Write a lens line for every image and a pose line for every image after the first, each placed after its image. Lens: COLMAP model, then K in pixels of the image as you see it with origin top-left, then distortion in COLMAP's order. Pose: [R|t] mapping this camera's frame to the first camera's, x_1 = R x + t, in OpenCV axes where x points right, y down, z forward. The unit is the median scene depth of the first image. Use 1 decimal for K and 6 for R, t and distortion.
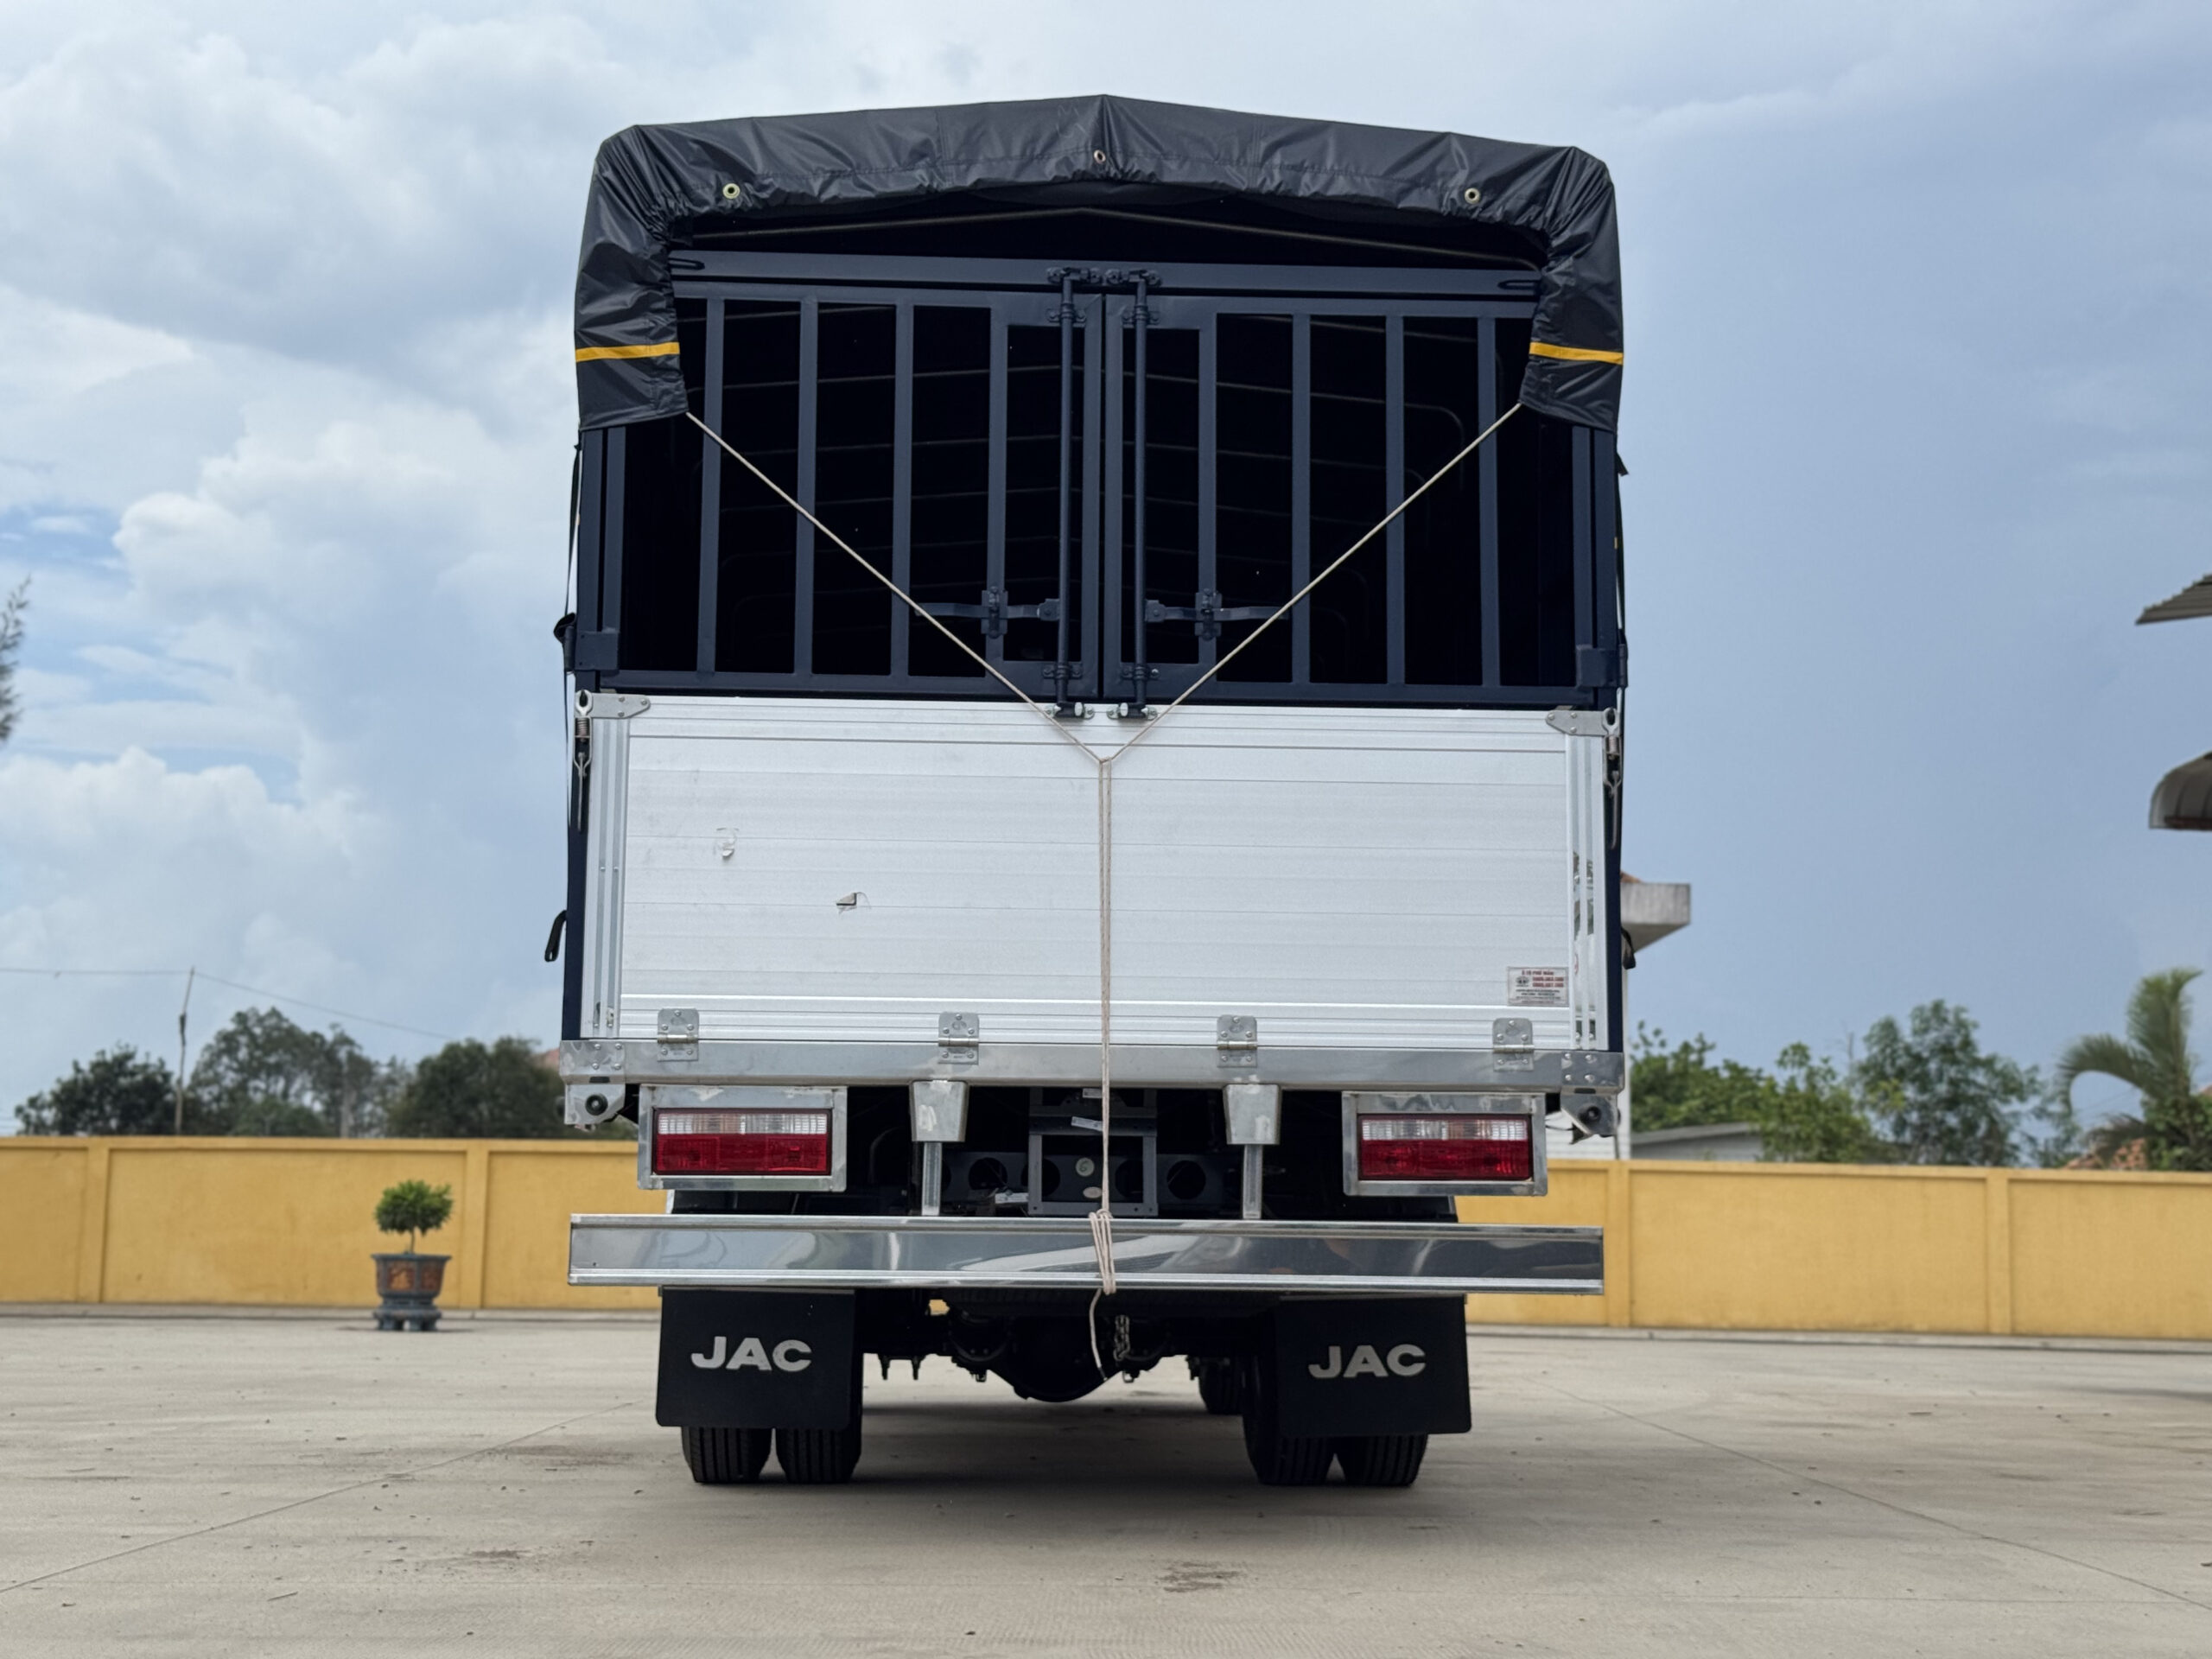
lens RADIAL K [[3103.7, 0, 1106.0], [0, 3103.7, 829.5], [0, 0, 1]] dist [0.123254, -0.071003]
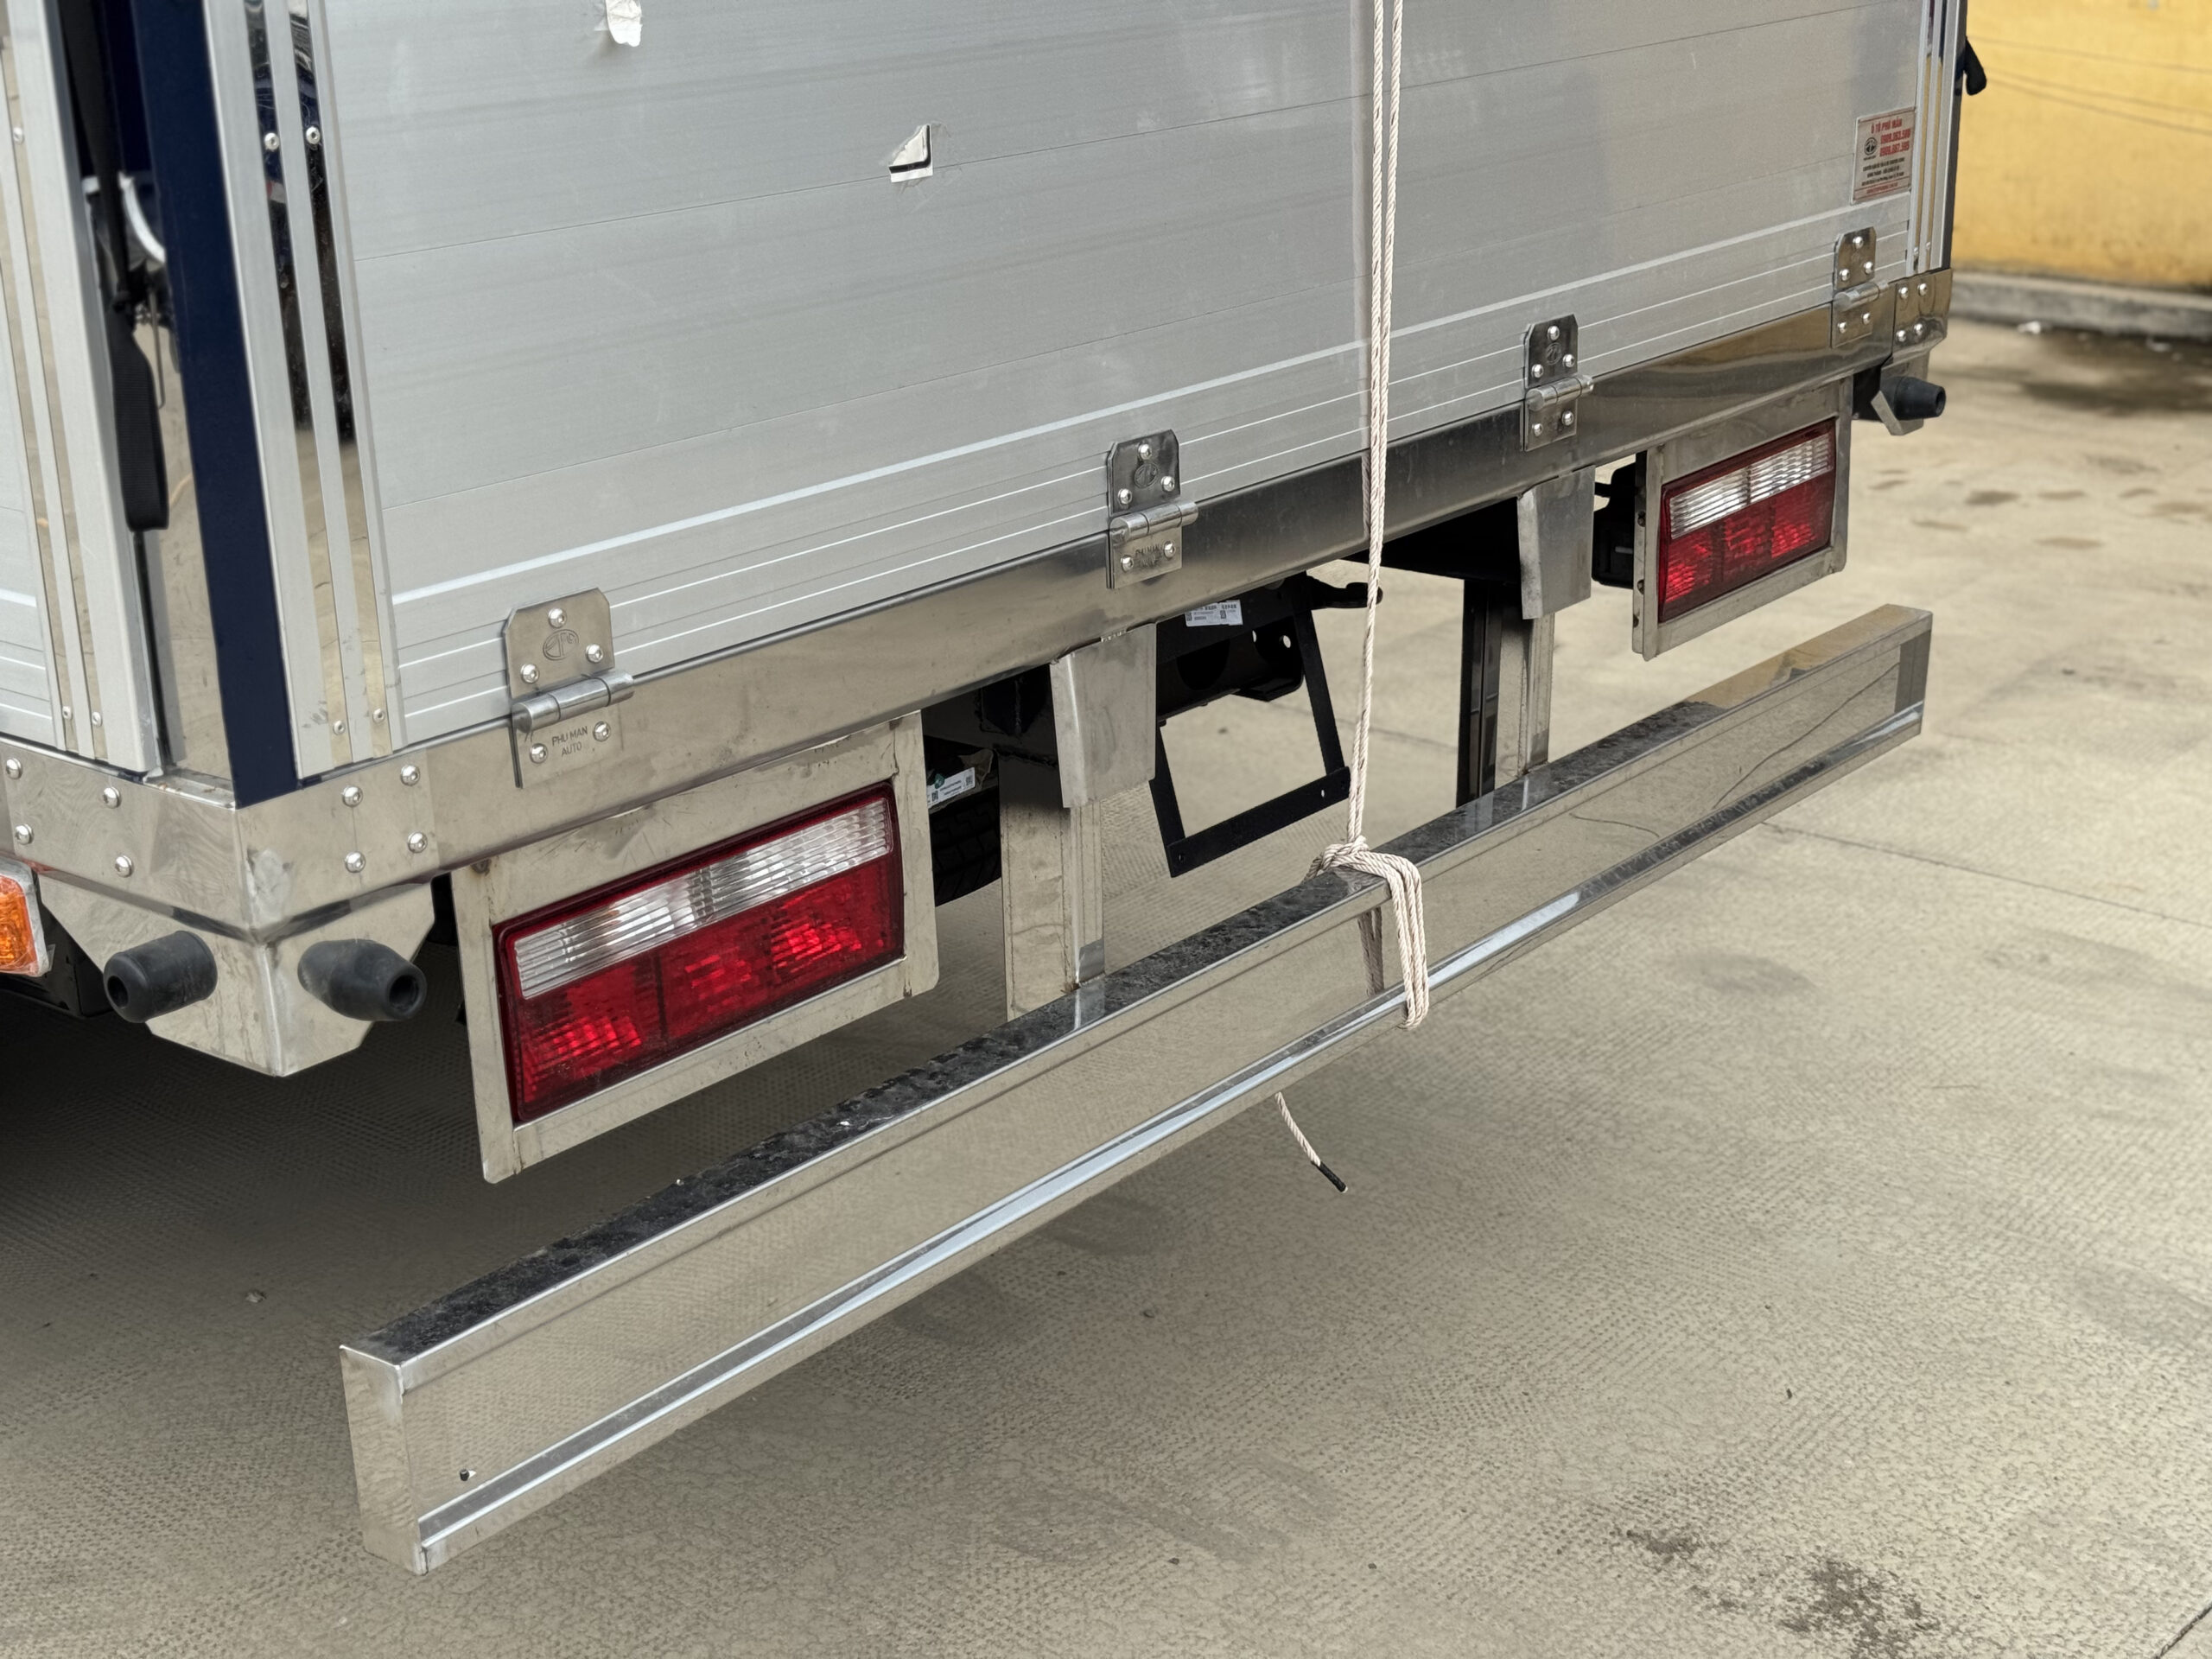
lens RADIAL K [[3103.7, 0, 1106.0], [0, 3103.7, 829.5], [0, 0, 1]] dist [0.123254, -0.071003]
pose [[0.666932, -0.269965, 0.694493, -0.311739], [-0.079243, 0.901073, 0.426365, -0.053861], [-0.740893, -0.339390, 0.579562, 0.782276]]
